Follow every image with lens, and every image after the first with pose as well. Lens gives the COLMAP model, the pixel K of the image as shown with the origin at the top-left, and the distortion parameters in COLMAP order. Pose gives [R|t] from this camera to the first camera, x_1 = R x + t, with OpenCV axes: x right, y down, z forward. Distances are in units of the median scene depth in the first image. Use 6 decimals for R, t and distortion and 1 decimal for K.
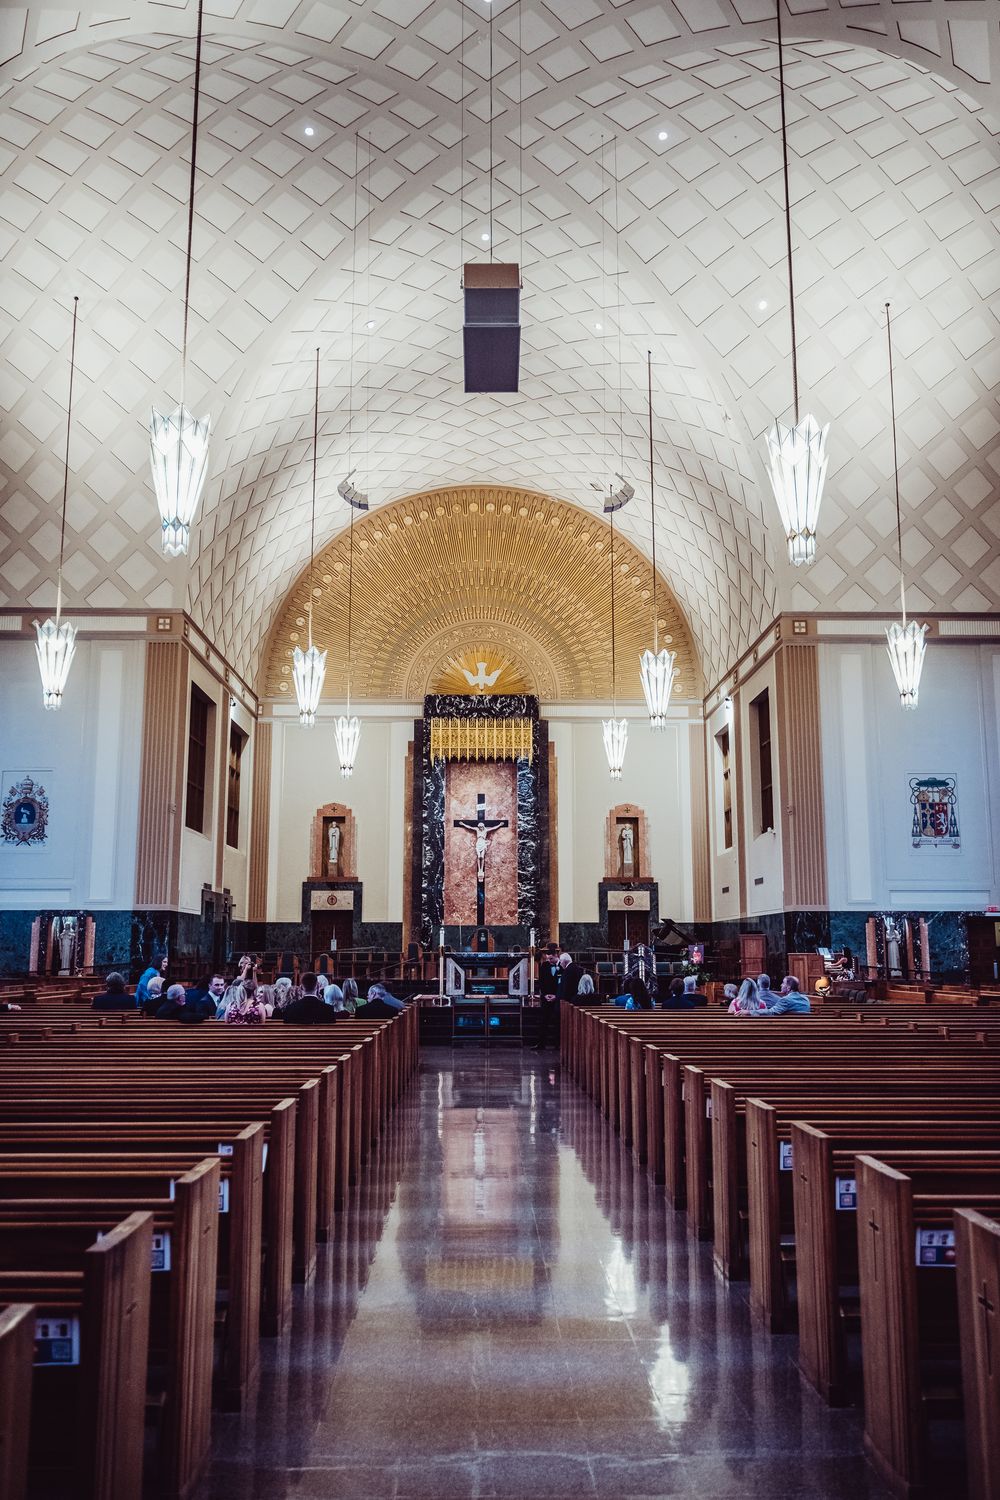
lens RADIAL K [[1217.9, 0, 495.4], [0, 1217.9, 753.7], [0, 0, 1]] dist [-0.006586, 0.007318]
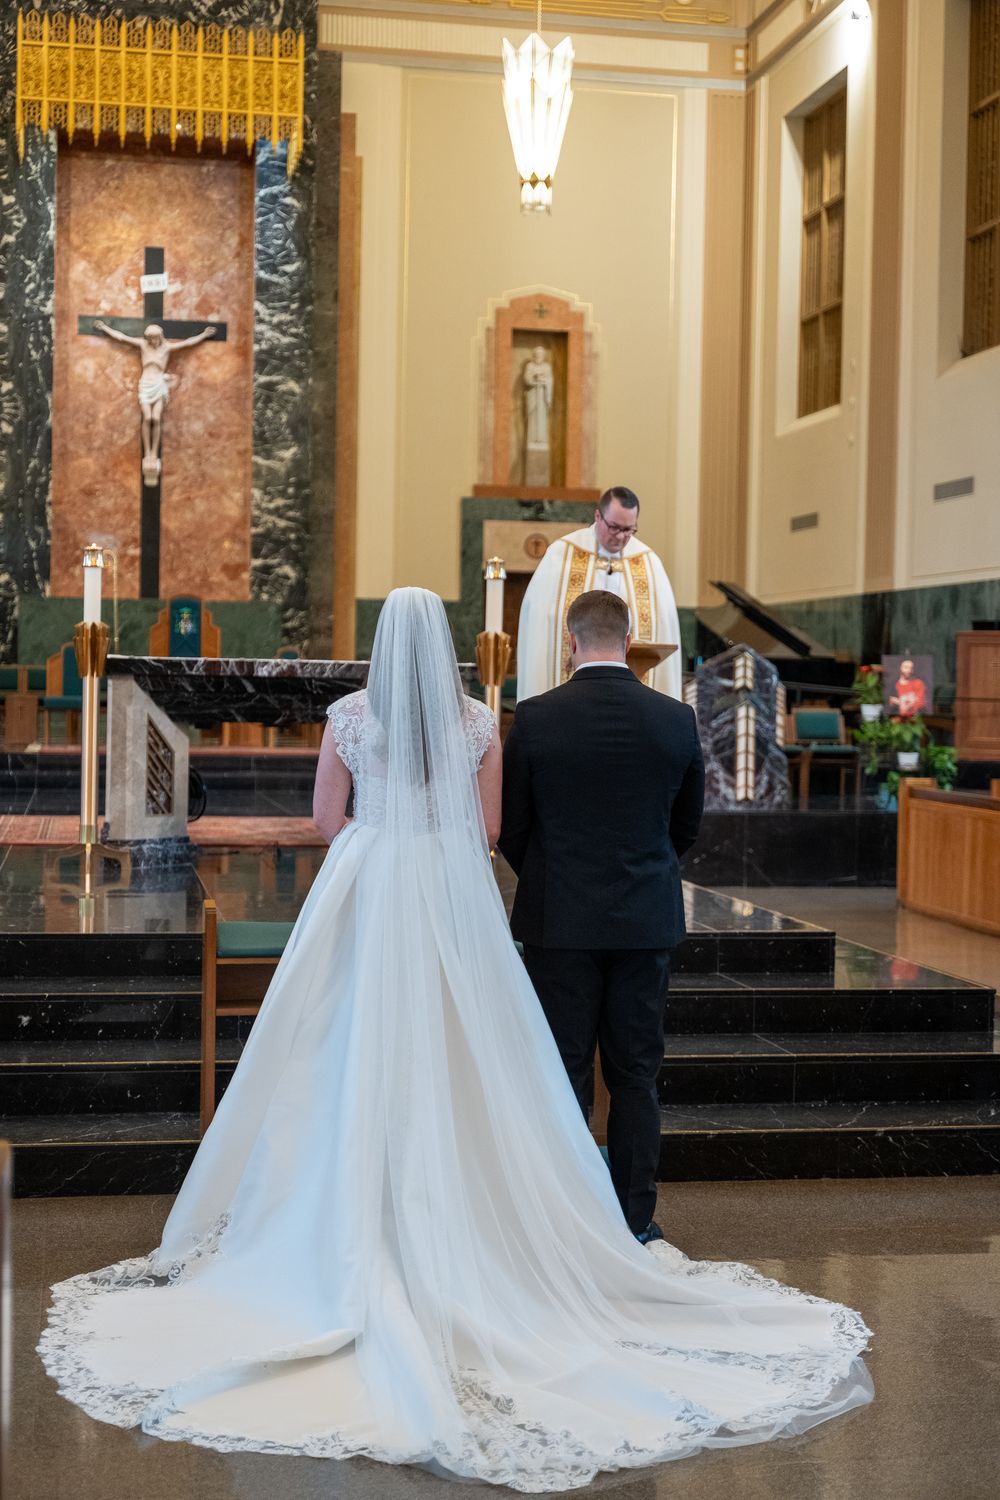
lens RADIAL K [[2188.2, 0, 498.0], [0, 2188.2, 750.7], [0, 0, 1]] dist [-0.002853, 0.000000]
pose [[0.985156, 0.013107, 0.171162, -0.021063], [-0.045716, 0.981106, 0.187994, 0.054319], [-0.165464, -0.193028, 0.967141, 0.318247]]
